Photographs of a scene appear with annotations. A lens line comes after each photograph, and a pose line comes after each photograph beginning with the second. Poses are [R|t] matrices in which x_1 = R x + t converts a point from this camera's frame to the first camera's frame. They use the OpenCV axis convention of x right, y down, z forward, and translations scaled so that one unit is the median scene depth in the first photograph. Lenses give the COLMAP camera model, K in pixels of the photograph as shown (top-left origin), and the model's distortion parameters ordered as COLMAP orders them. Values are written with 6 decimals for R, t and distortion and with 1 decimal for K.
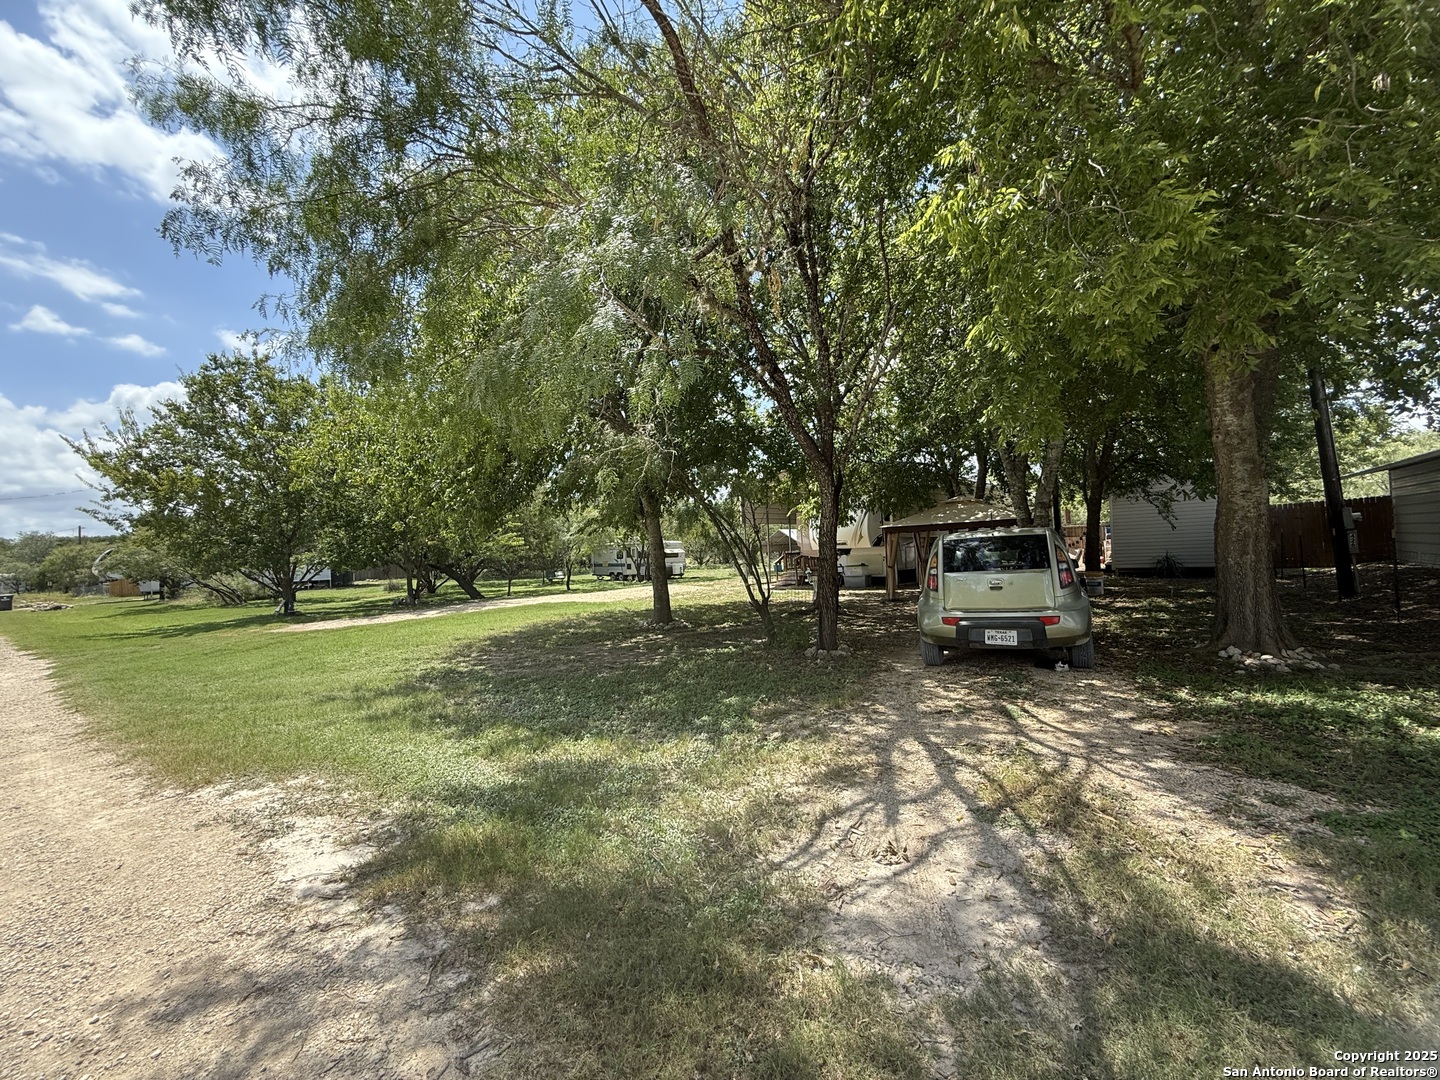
lens RADIAL K [[572.9, 0, 720.0], [0, 572.9, 540.0], [0, 0, 1]] dist [0.001516, -0.000049]
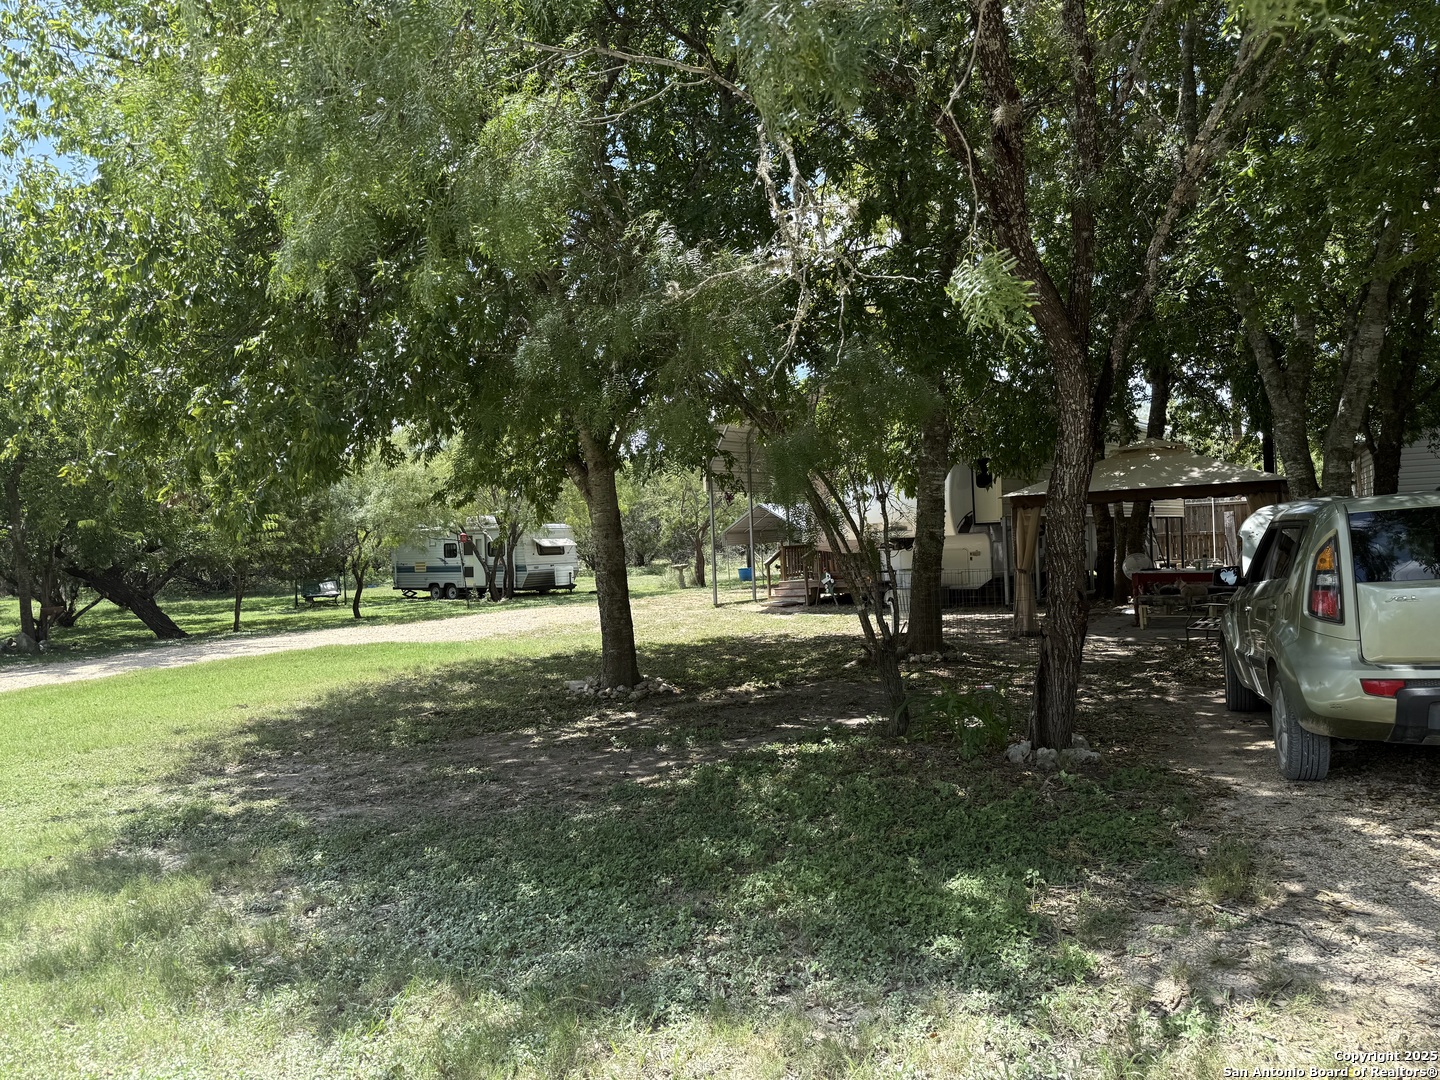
lens RADIAL K [[1004.6, 0, 722.9], [0, 1004.6, 536.1], [0, 0, 1]] dist [0.078035, -0.087153]
pose [[0.992504, 0.002164, 0.122192, -0.097149], [-0.003516, 0.999935, 0.010848, 0.005806], [-0.122161, -0.011196, 0.992447, 0.110097]]
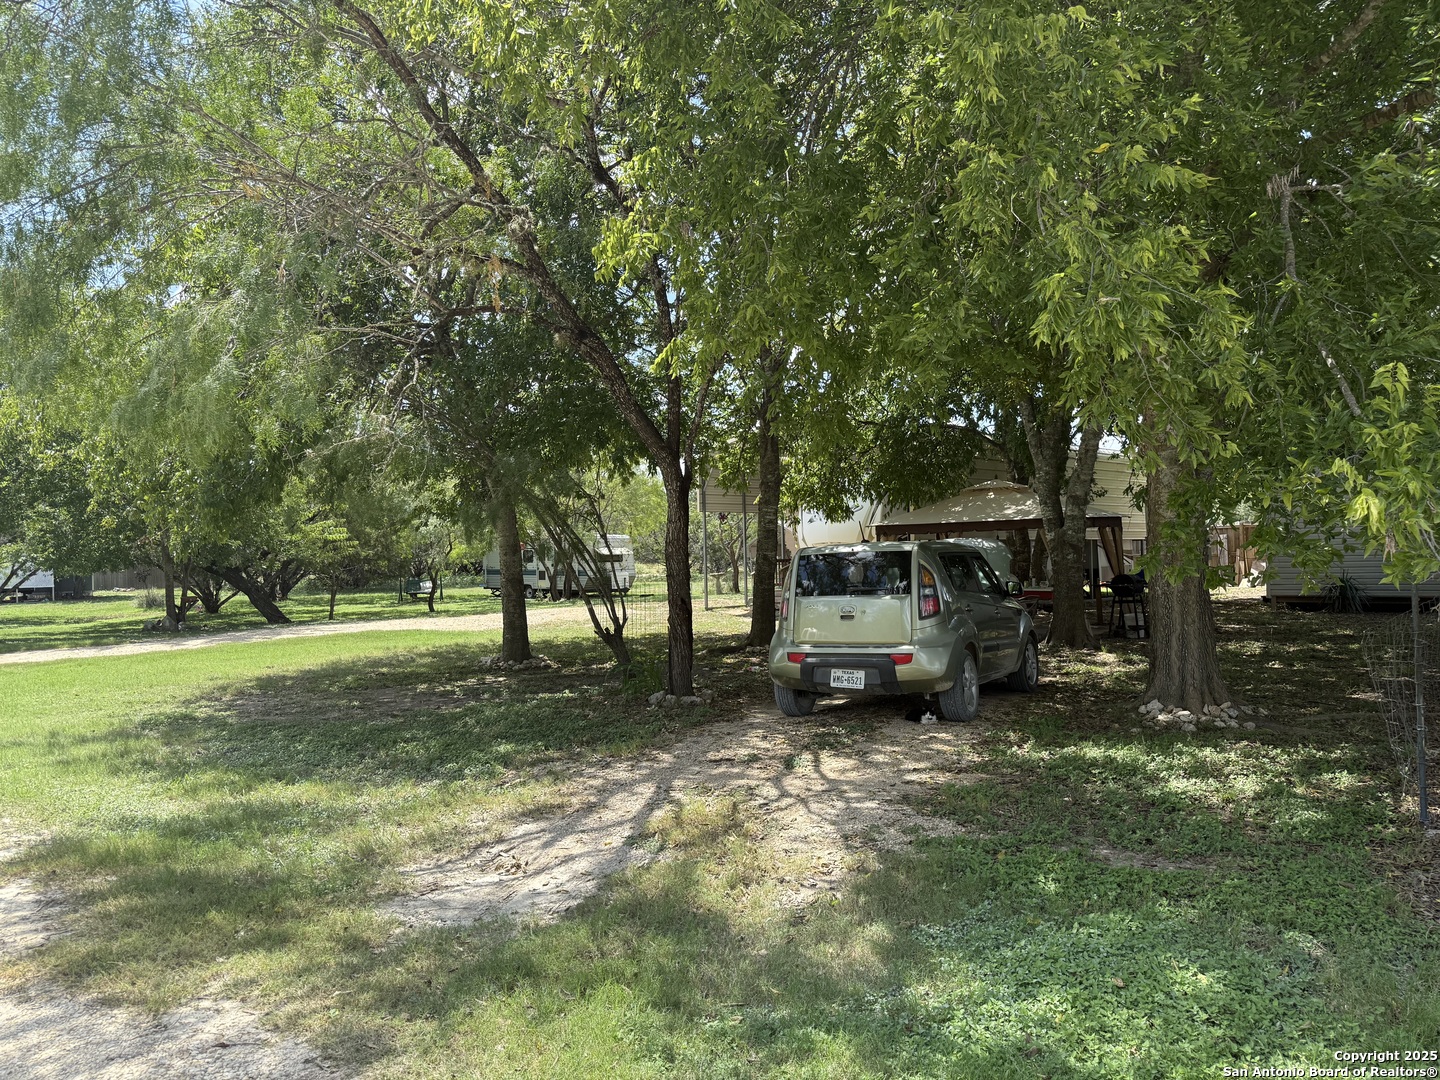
lens RADIAL K [[1004.6, 0, 722.9], [0, 1004.6, 536.1], [0, 0, 1]] dist [0.078035, -0.087153]
pose [[0.999574, 0.019425, -0.021800, 0.140473], [-0.019293, 0.999794, 0.006252, -0.014256], [0.021917, -0.005828, 0.999743, -0.167555]]
